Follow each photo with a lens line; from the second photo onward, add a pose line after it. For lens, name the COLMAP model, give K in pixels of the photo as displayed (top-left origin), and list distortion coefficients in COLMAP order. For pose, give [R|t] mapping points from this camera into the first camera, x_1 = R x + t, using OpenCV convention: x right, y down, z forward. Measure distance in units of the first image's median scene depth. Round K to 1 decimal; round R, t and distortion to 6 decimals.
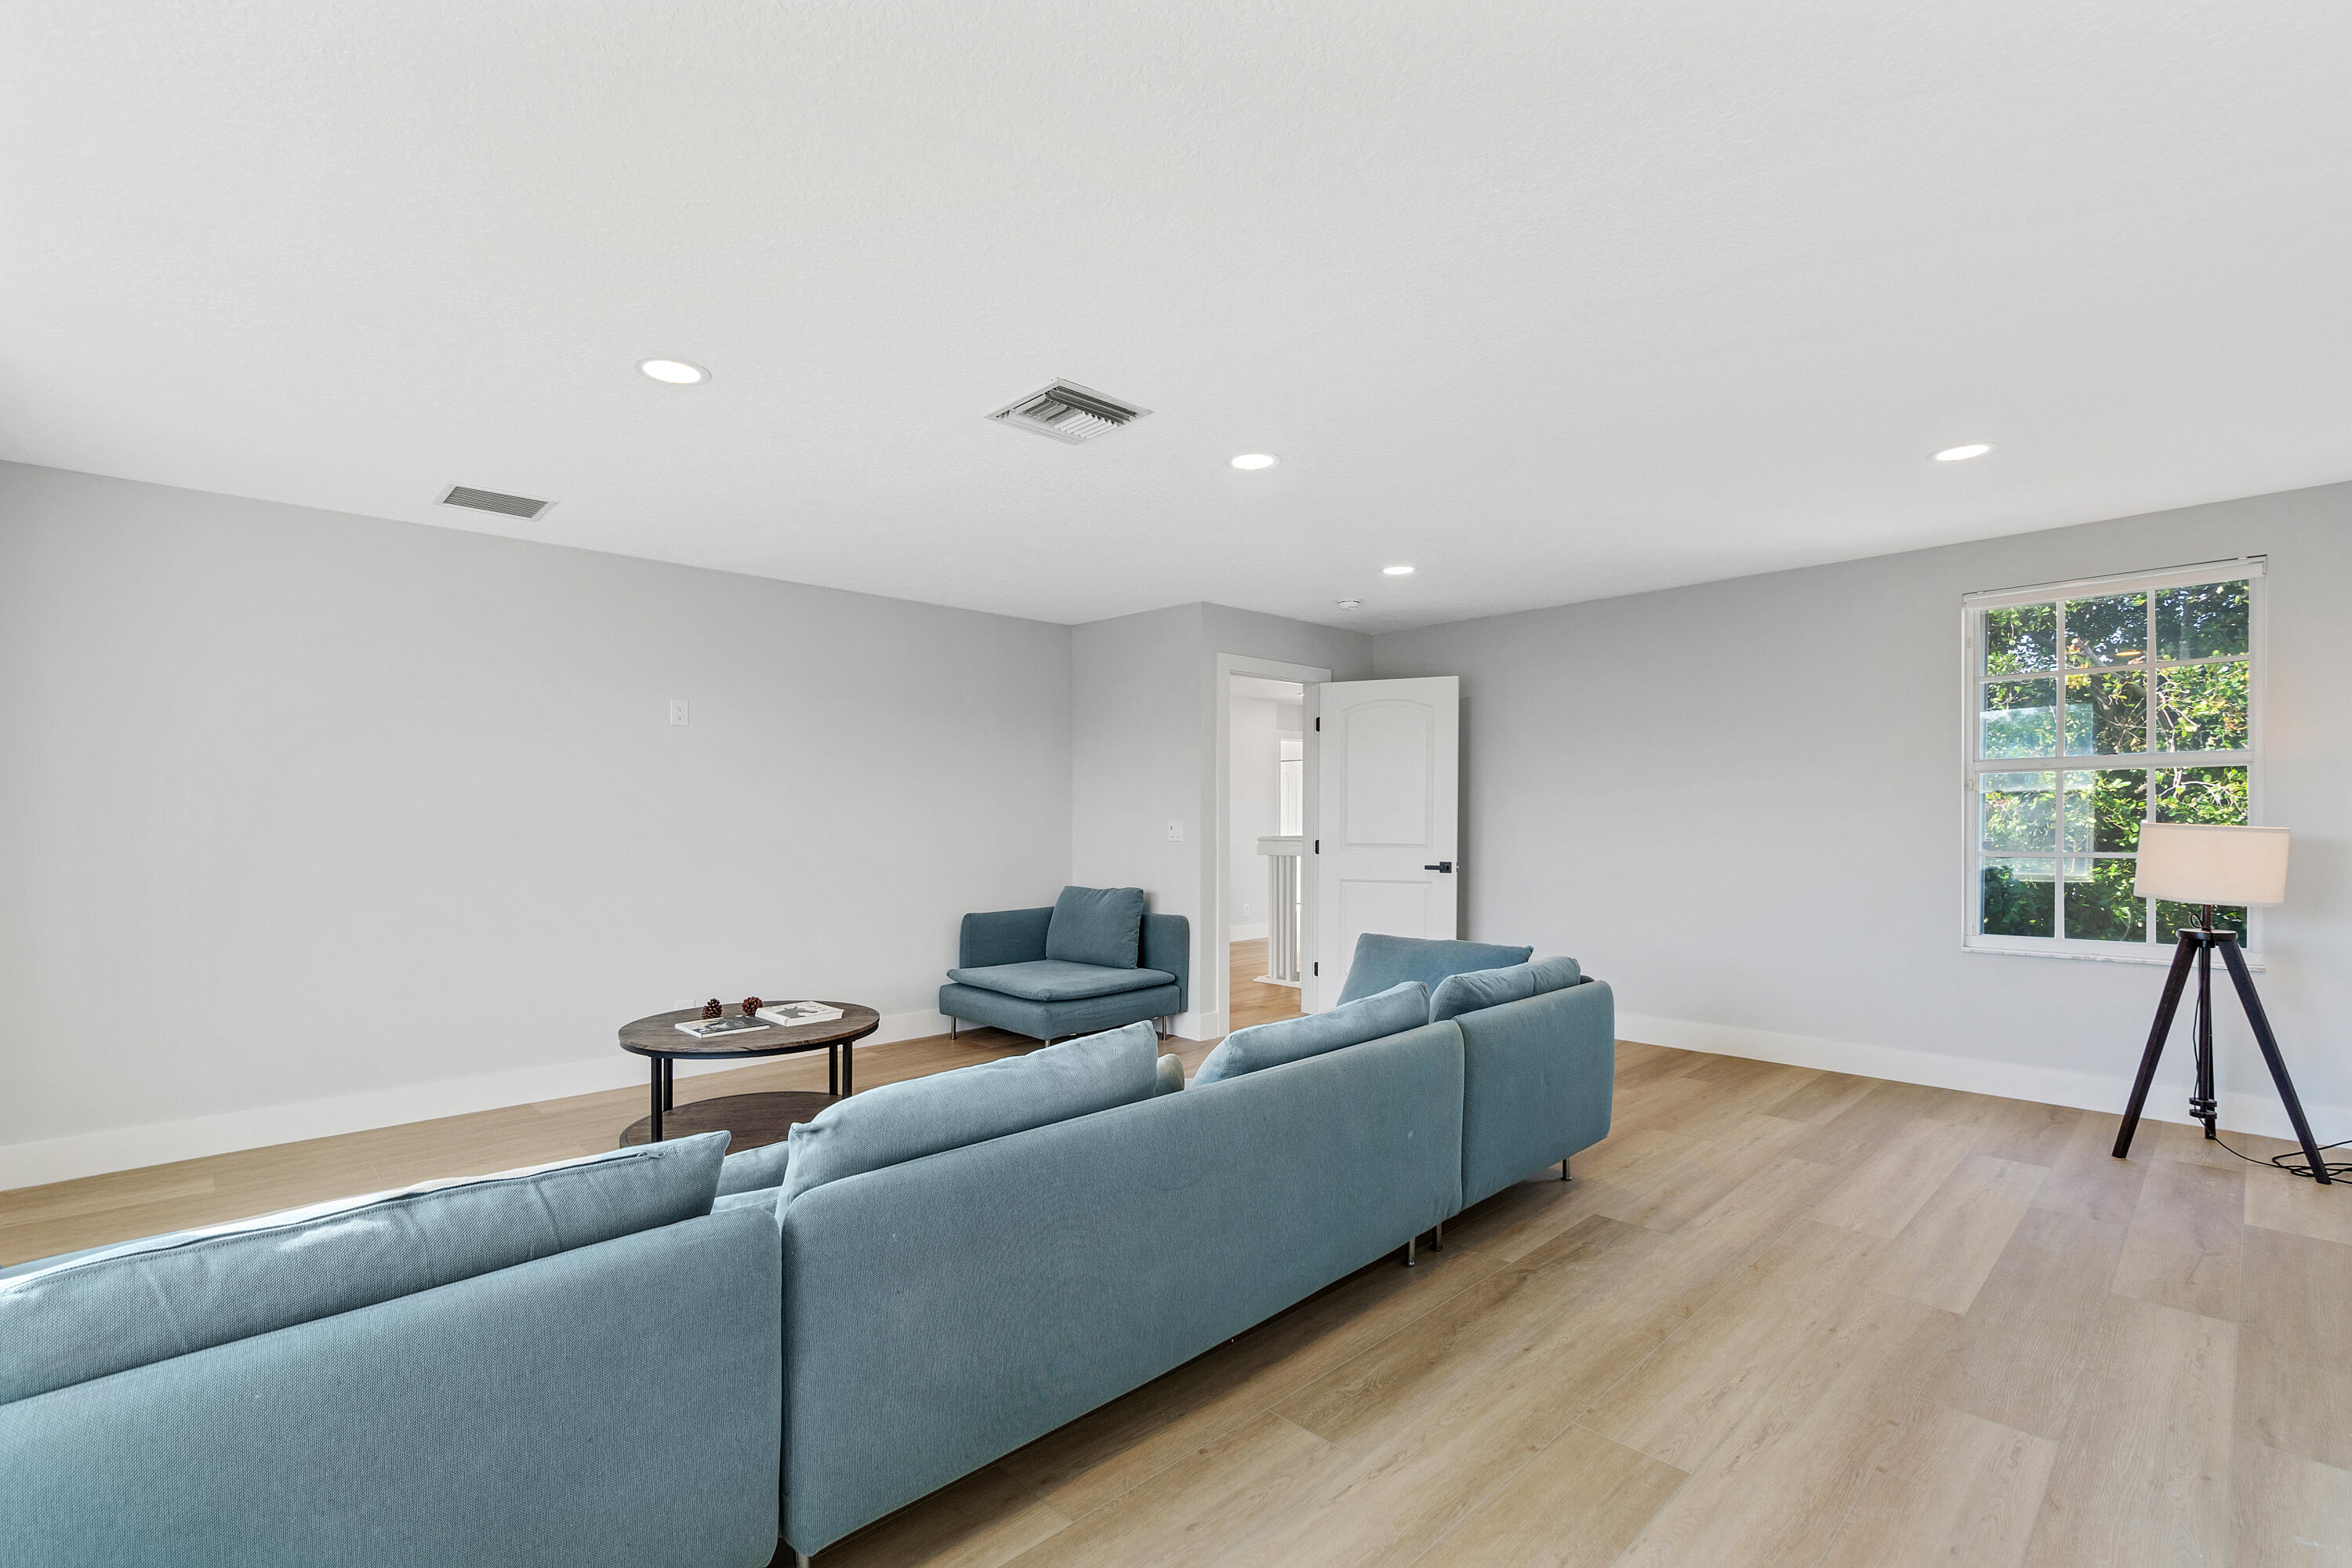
lens RADIAL K [[1044.2, 0, 1140.6], [0, 1044.2, 786.1], [0, 0, 1]] dist [-0.001082, -0.000052]
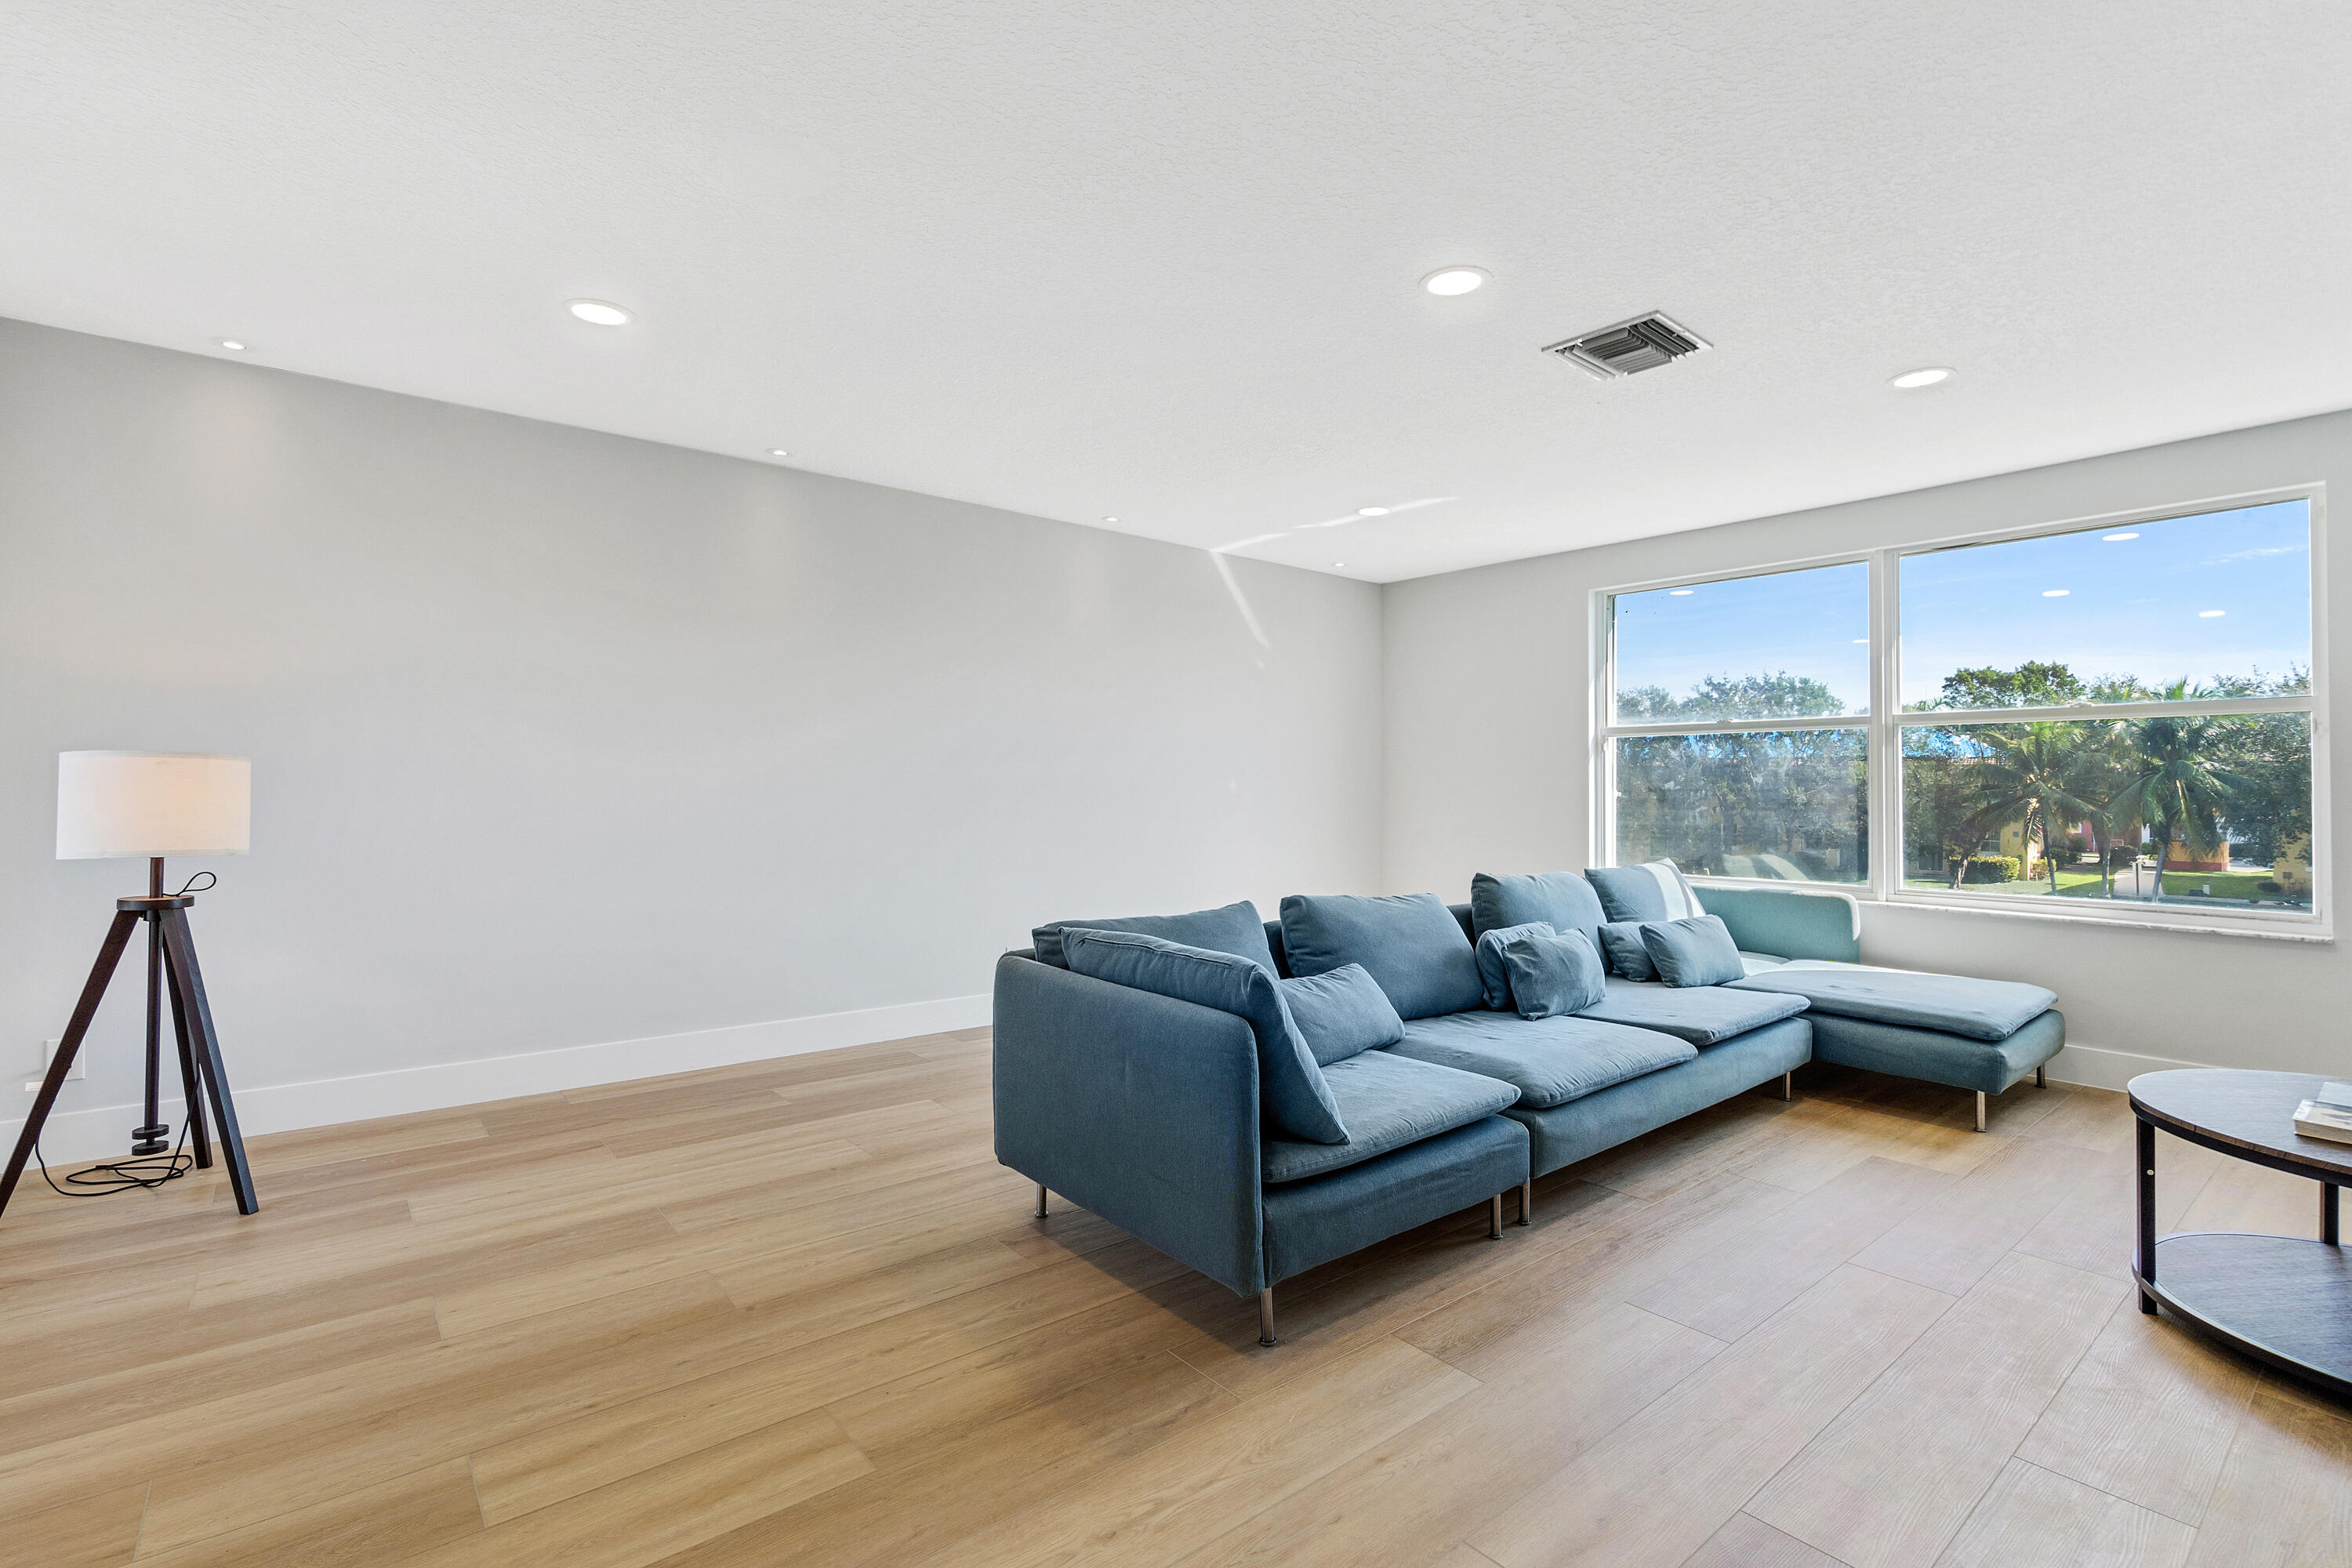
lens RADIAL K [[1044.2, 0, 1140.6], [0, 1044.2, 786.1], [0, 0, 1]] dist [-0.001082, -0.000052]
pose [[-0.996776, -0.000973, 0.080231, 0.316283], [-0.003085, 0.999652, -0.026204, 0.095172], [-0.080178, -0.026367, -0.996432, 1.895202]]
